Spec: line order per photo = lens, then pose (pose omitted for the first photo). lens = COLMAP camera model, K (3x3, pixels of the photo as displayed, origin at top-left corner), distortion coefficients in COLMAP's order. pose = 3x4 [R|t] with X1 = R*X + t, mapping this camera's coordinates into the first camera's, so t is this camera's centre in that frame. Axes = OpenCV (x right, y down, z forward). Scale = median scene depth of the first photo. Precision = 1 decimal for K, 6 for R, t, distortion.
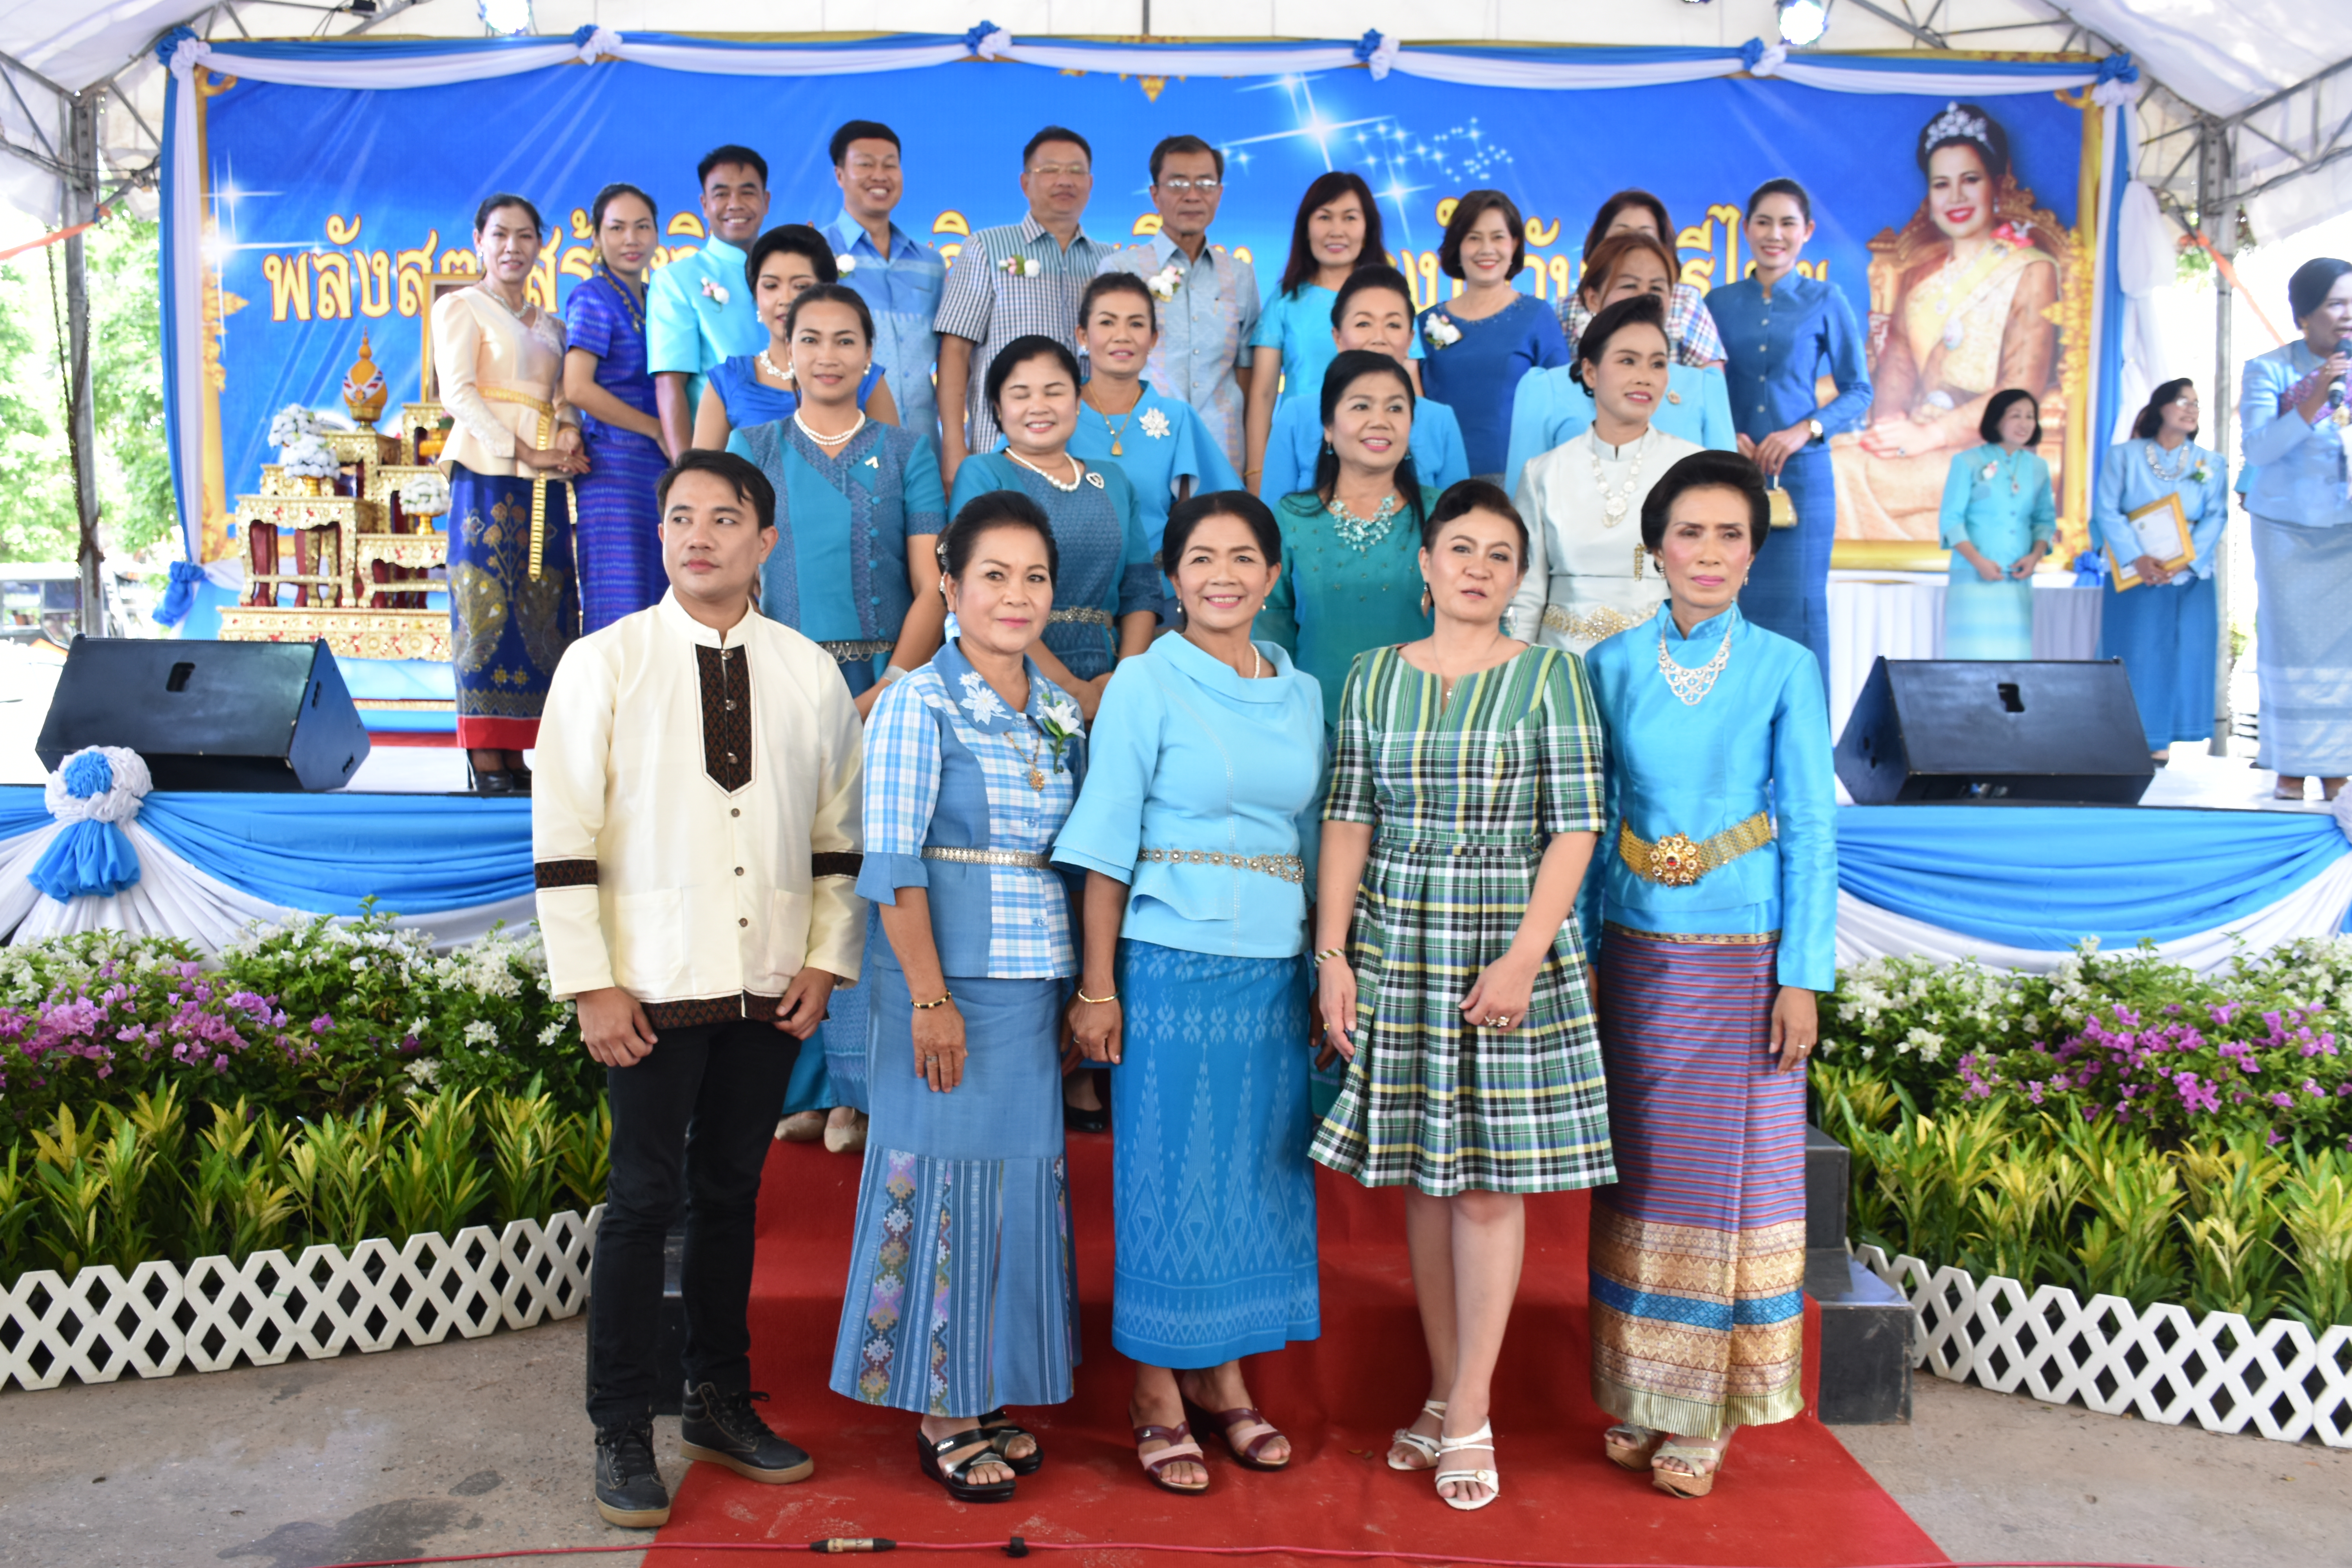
lens RADIAL K [[2299.3, 0, 1170.6], [0, 2299.3, 787.4], [0, 0, 1]] dist [-0.027412, 0.028111]
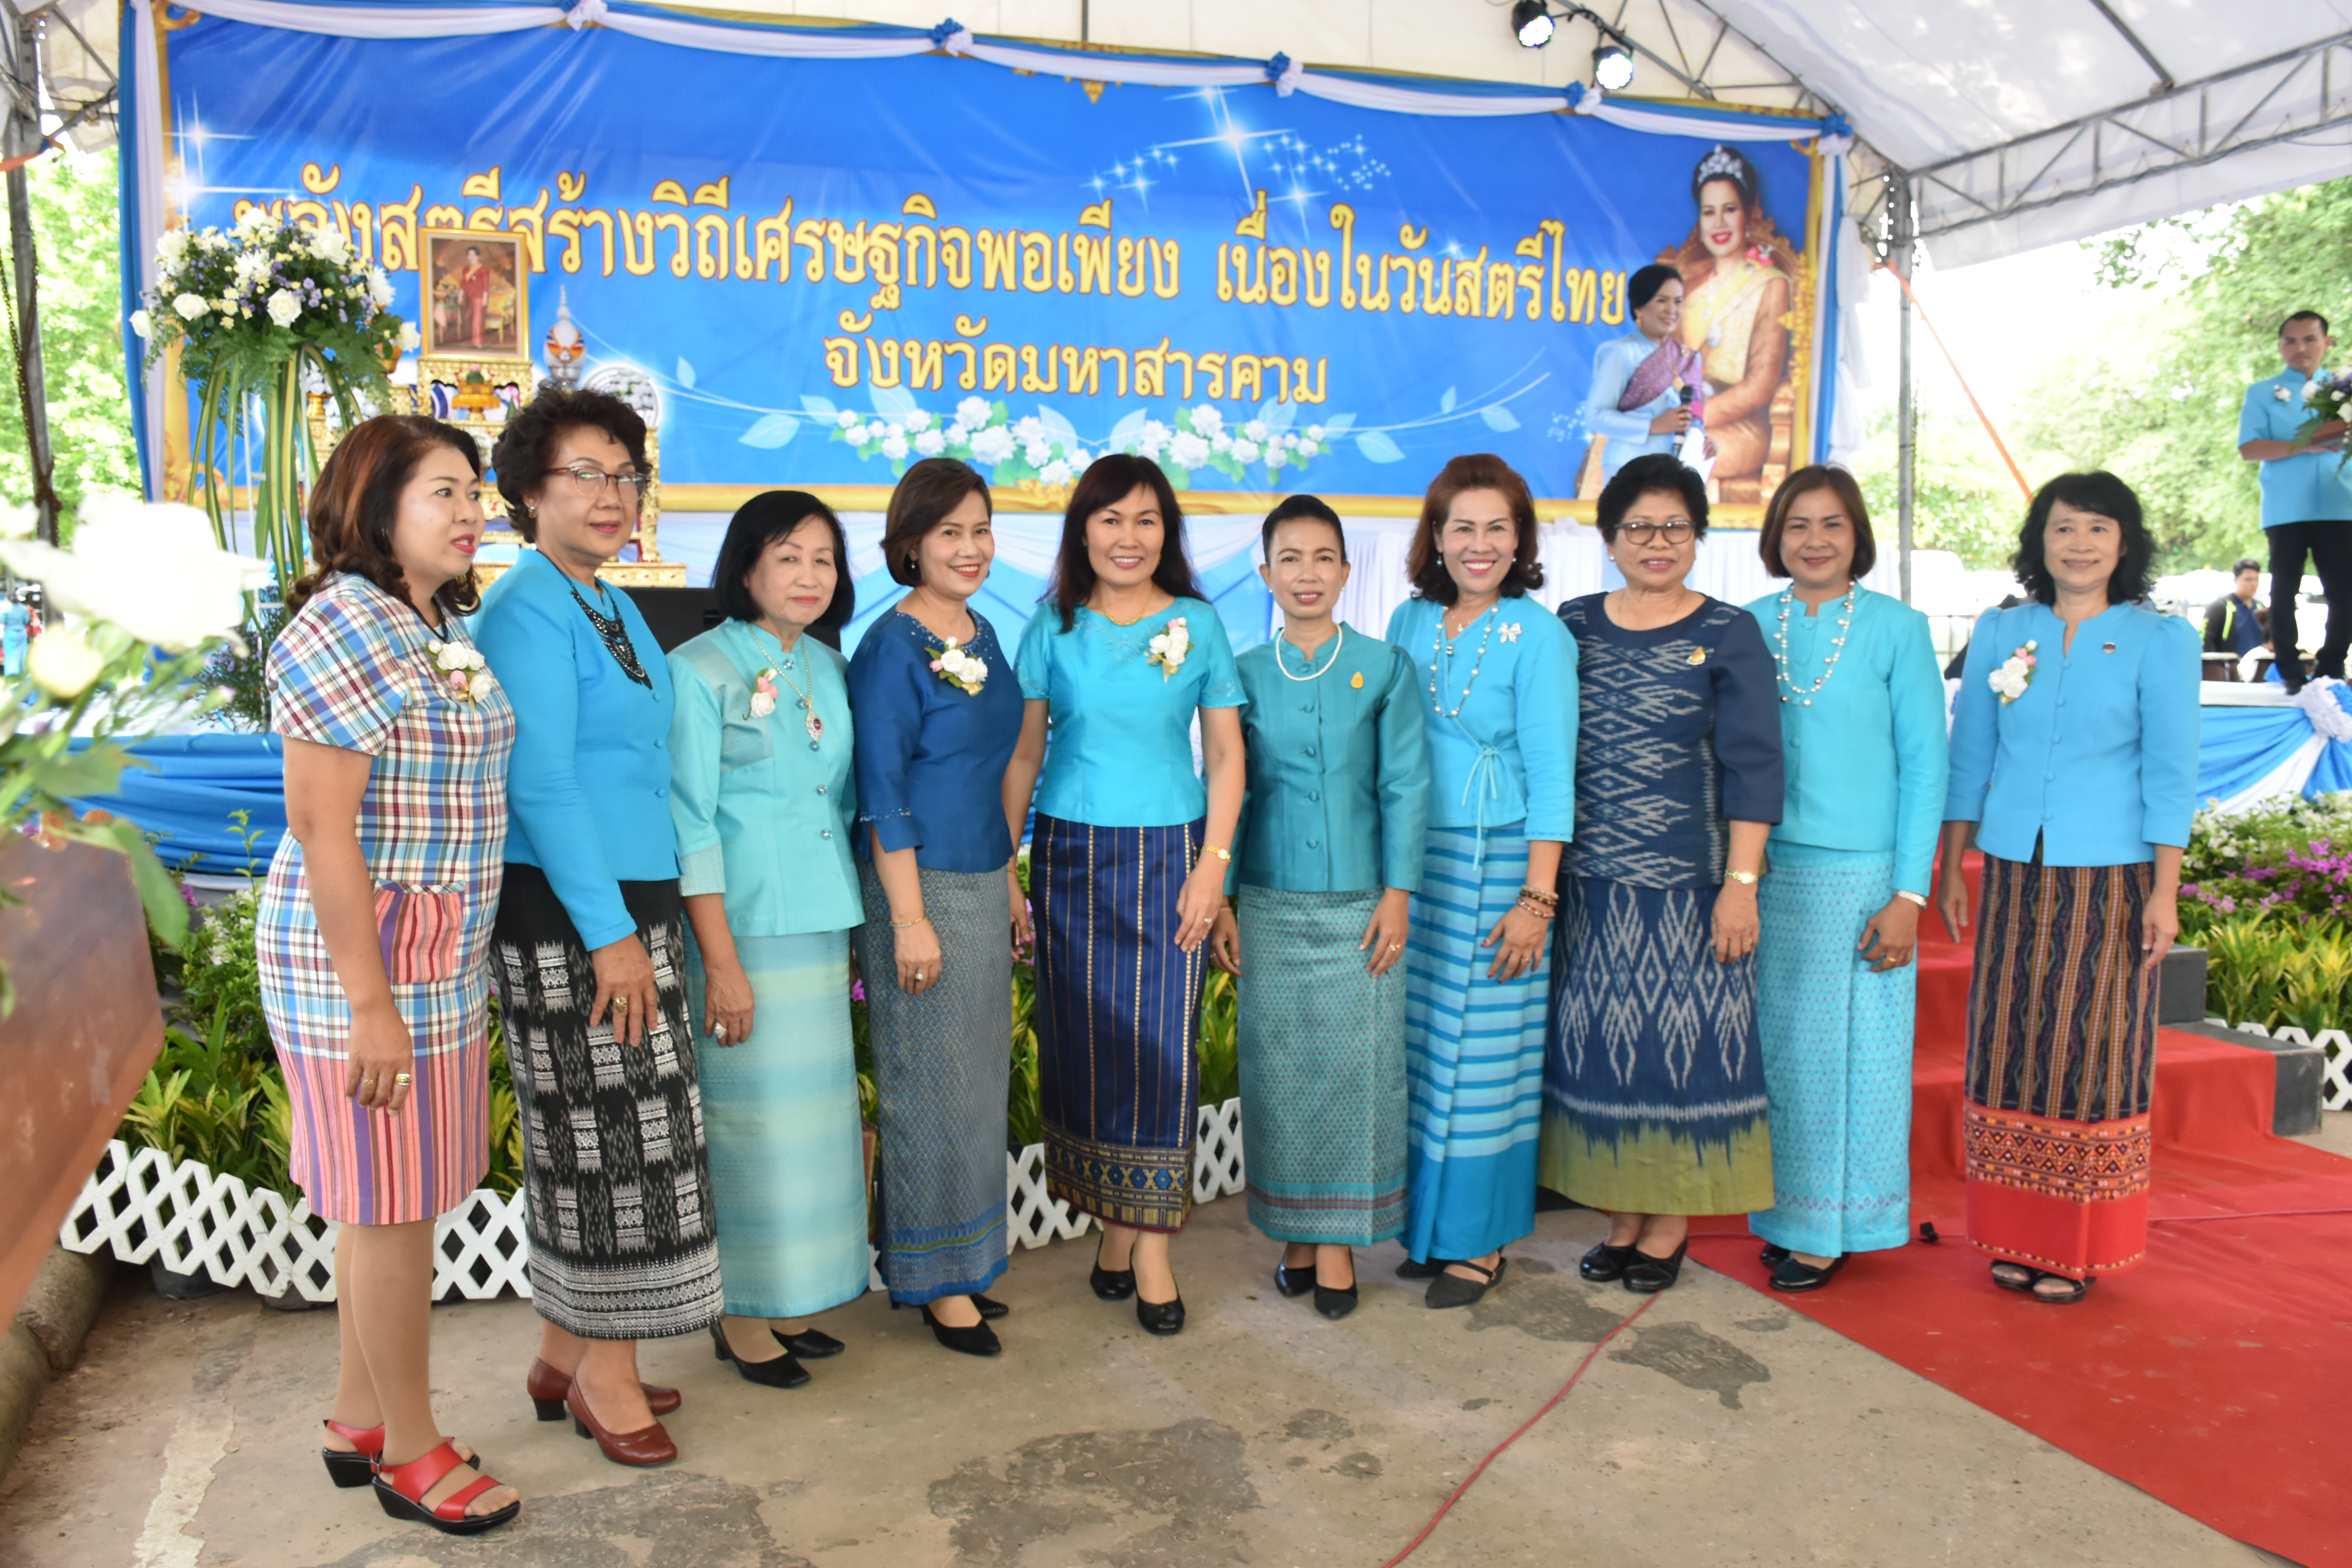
lens RADIAL K [[2183.3, 0, 1176.0], [0, 2183.3, 784.0], [0, 0, 1]] dist [-0.034422, 0.090554]
pose [[0.948241, -0.032824, 0.315850, -0.315446], [0.024097, 0.999213, 0.031500, -0.001338], [-0.316635, -0.022258, 0.948286, -0.019577]]
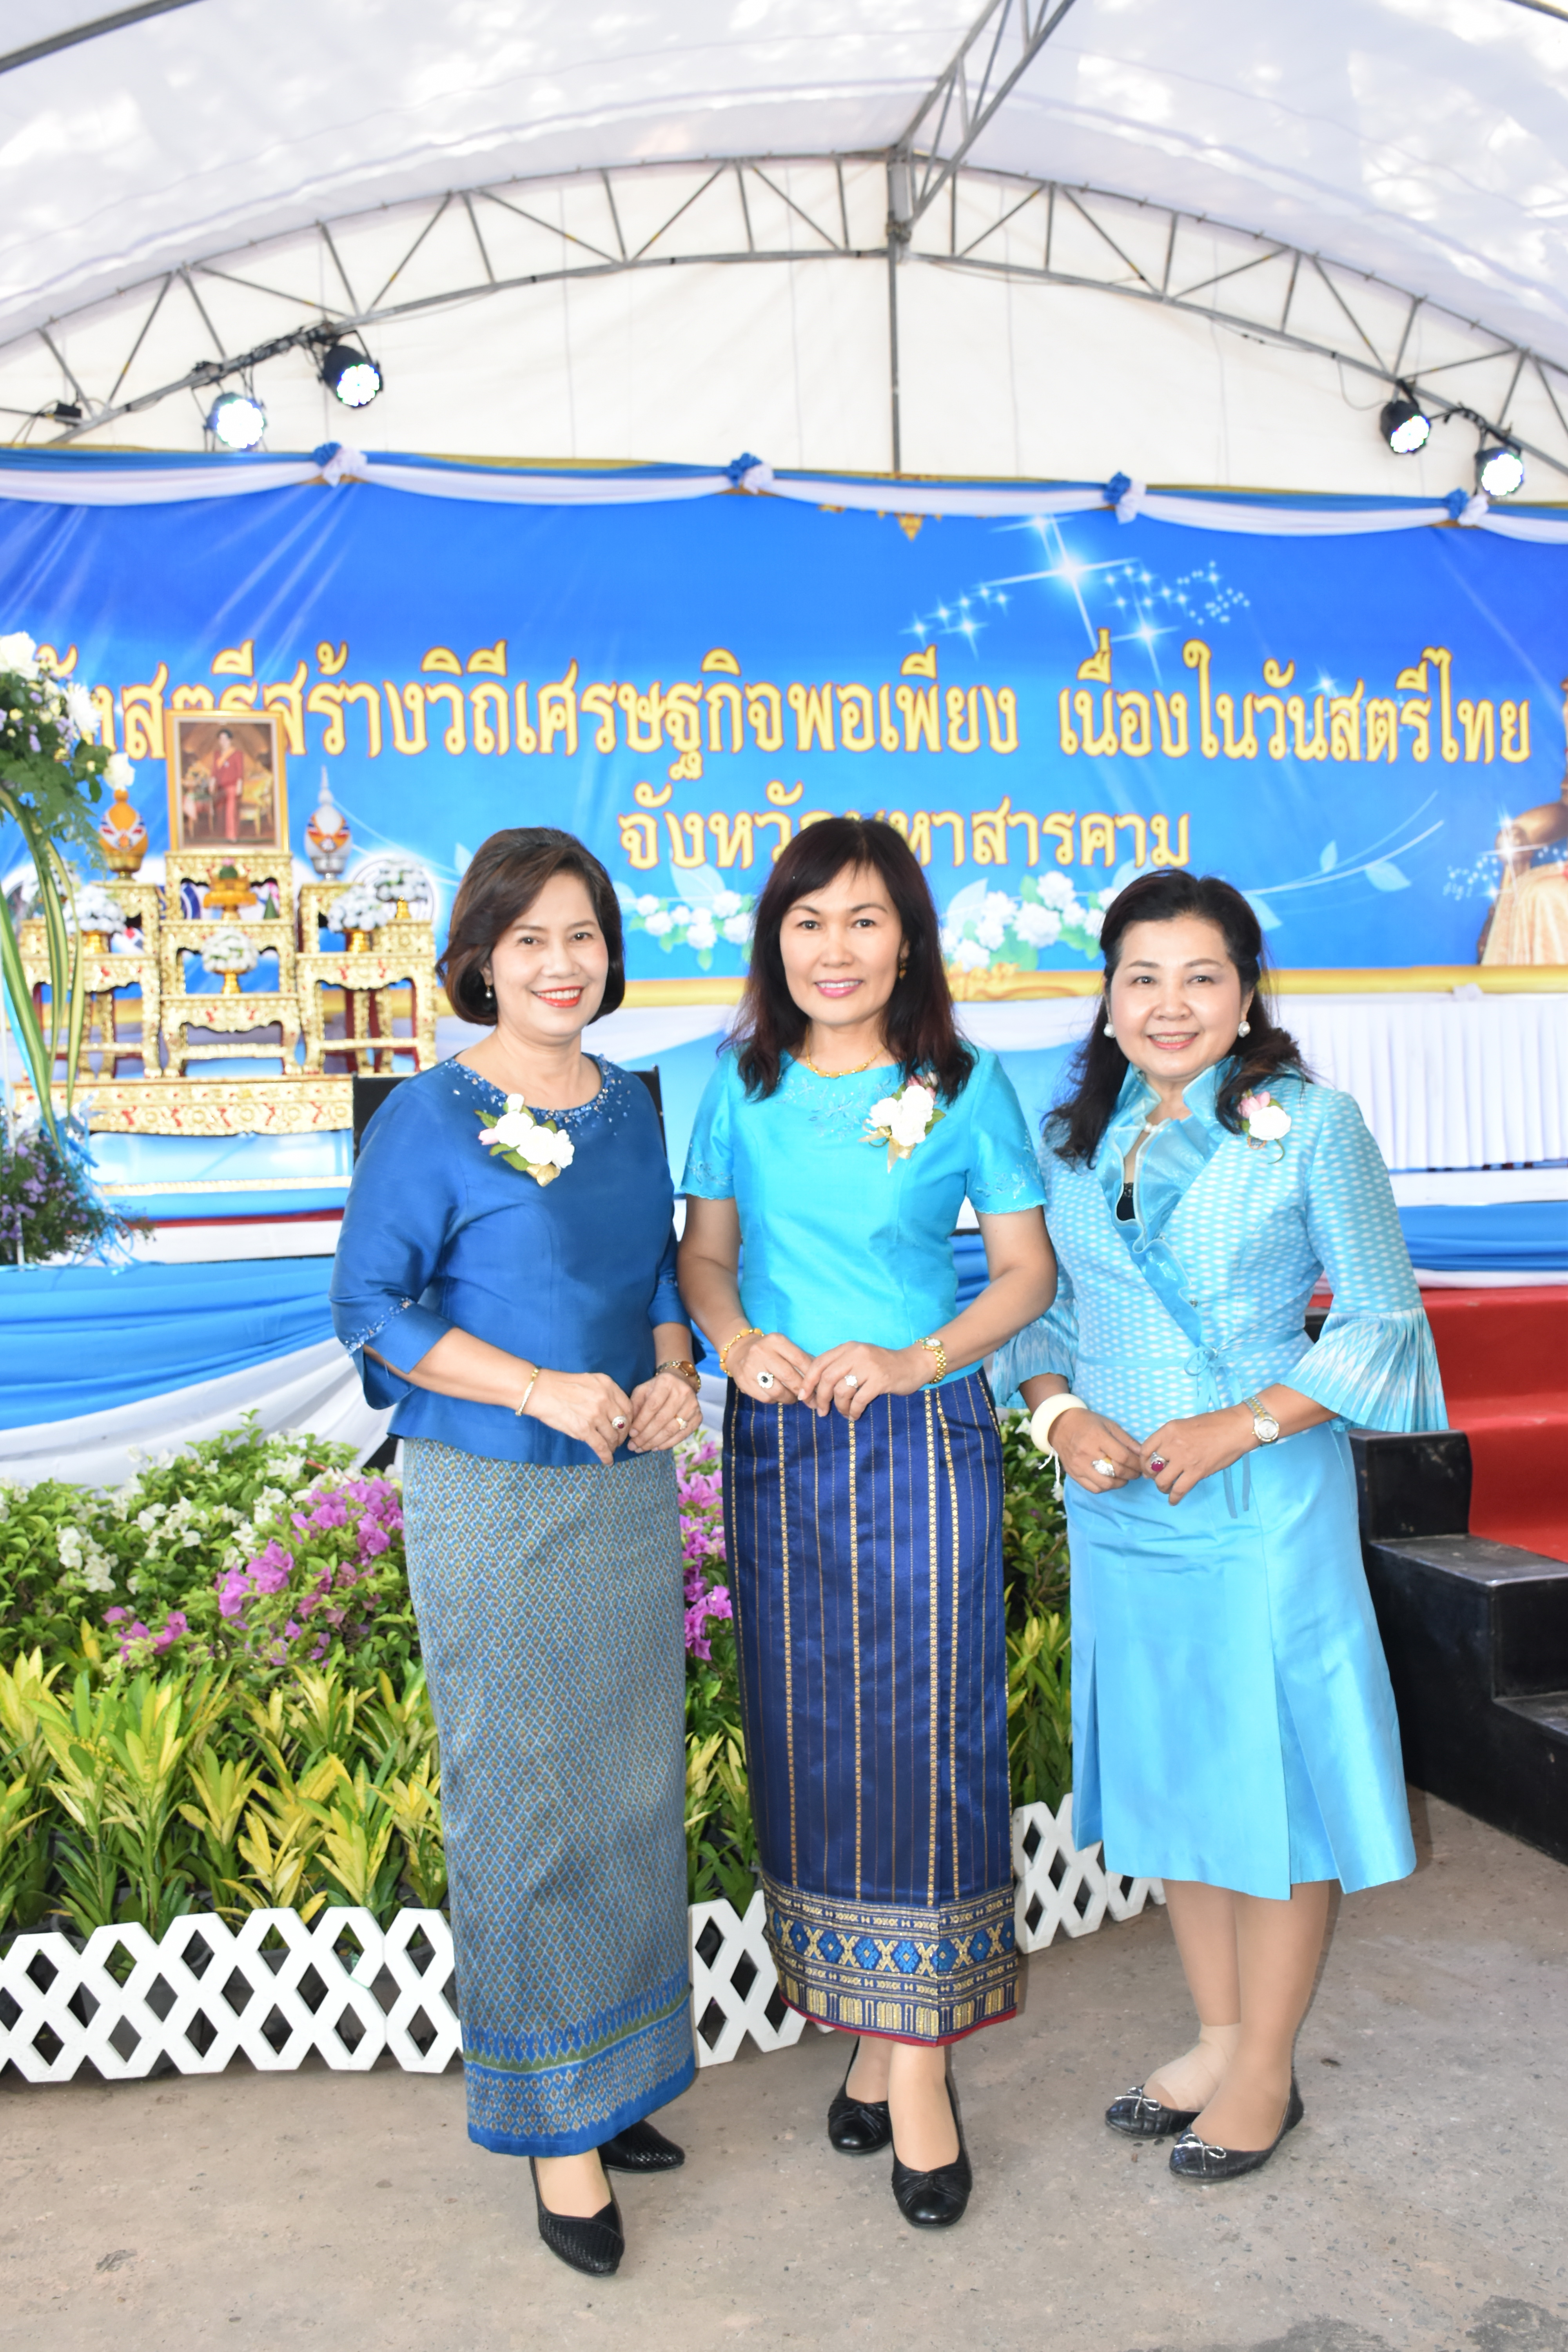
lens RADIAL K [[2183.3, 0, 790.6], [0, 2183.3, 1209.7], [0, 0, 1]] dist [-0.034422, 0.090554]
pose [[0.969402, -0.054308, 0.239396, -0.298119], [0.061337, 0.997875, -0.022003, 0.004832], [-0.237692, 0.036014, 0.970673, 0.119392]]
